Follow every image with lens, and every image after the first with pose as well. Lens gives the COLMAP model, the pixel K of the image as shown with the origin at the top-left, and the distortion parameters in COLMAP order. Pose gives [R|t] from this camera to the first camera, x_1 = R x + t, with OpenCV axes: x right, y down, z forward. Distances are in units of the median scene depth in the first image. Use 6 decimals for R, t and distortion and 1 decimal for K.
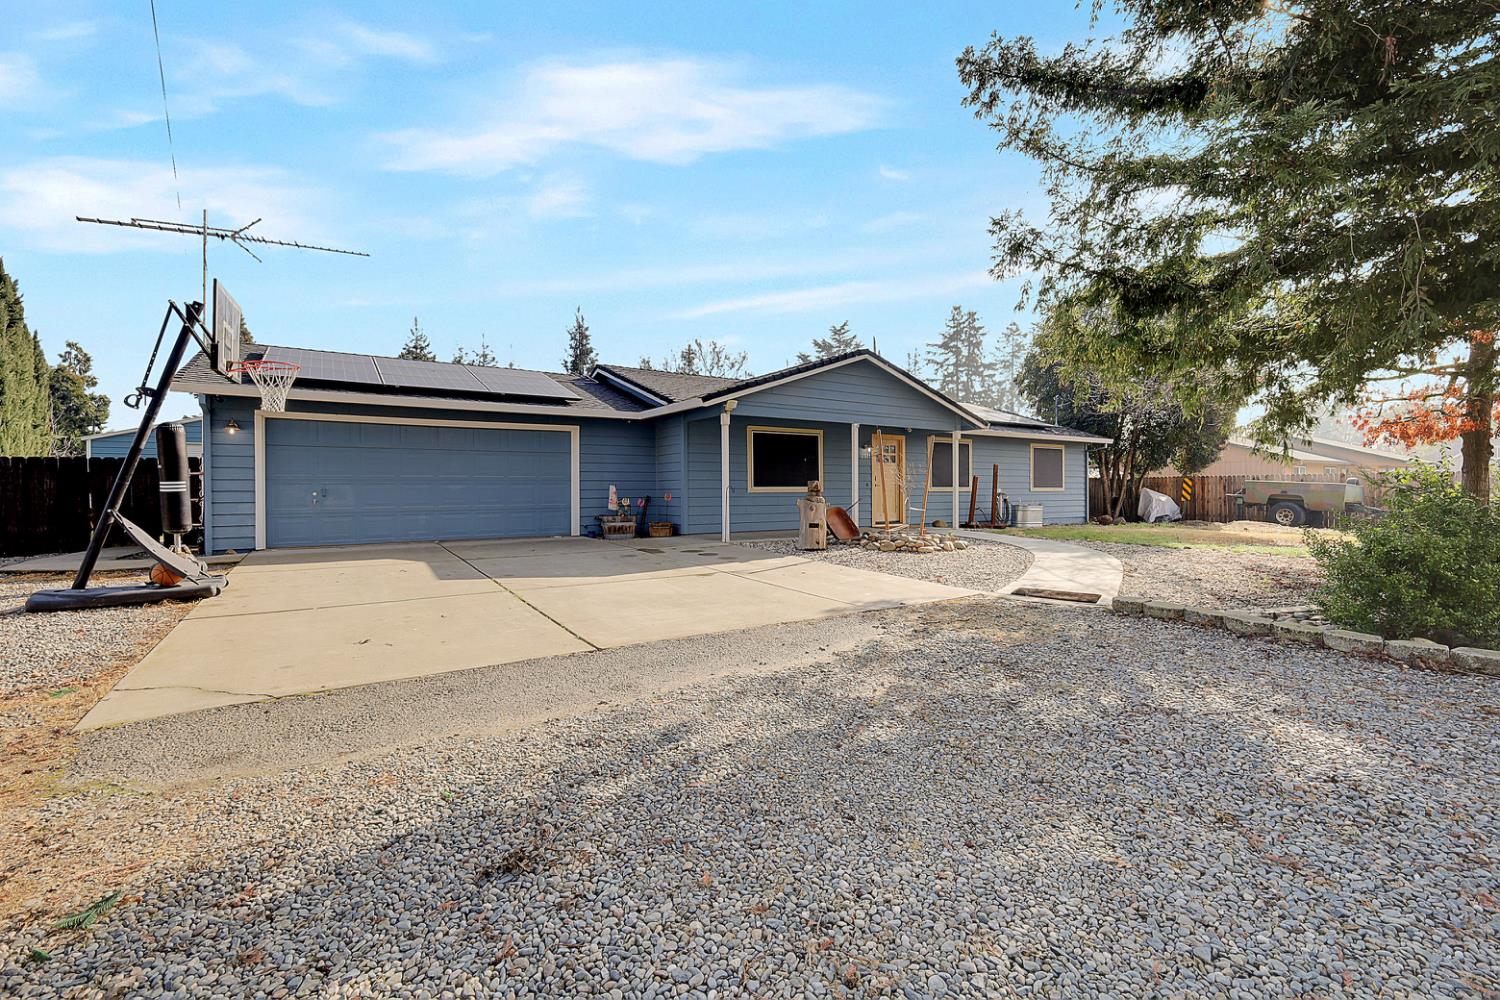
lens RADIAL K [[650.7, 0, 751.2], [0, 650.7, 496.7], [0, 0, 1]] dist [0.001317, -0.000105]
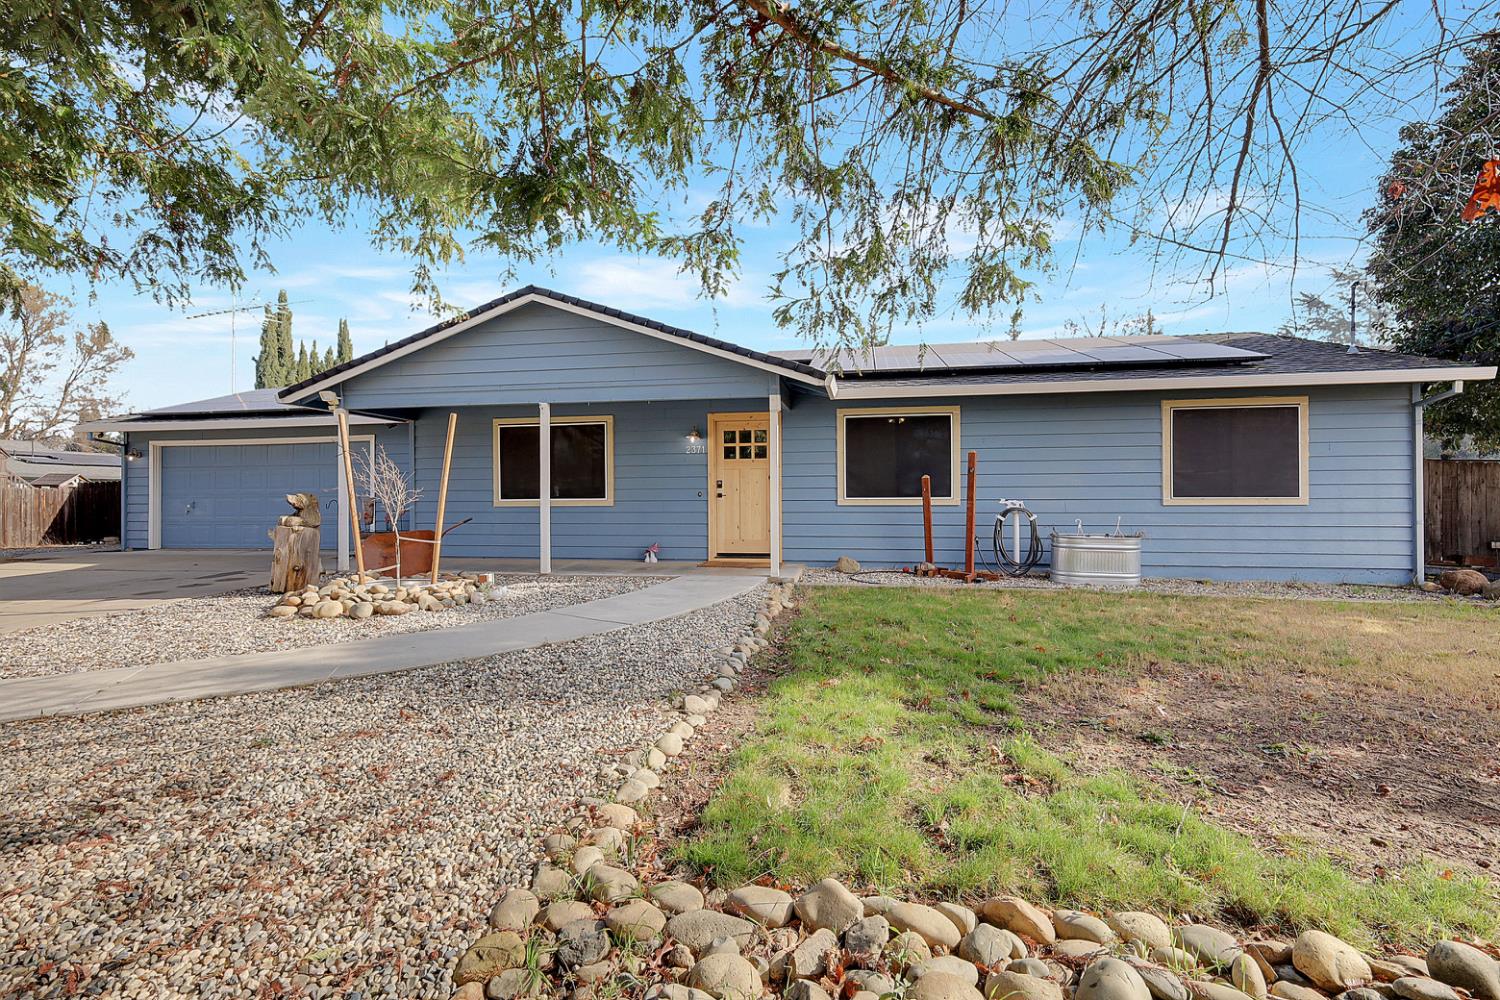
lens RADIAL K [[655.6, 0, 754.8], [0, 655.6, 495.1], [0, 0, 1]] dist [0.000026, -0.000268]
pose [[0.732832, -0.002292, -0.680406, 0.597965], [-0.003405, 0.999969, -0.007036, -0.012314], [0.680401, 0.007473, 0.732801, 0.518411]]
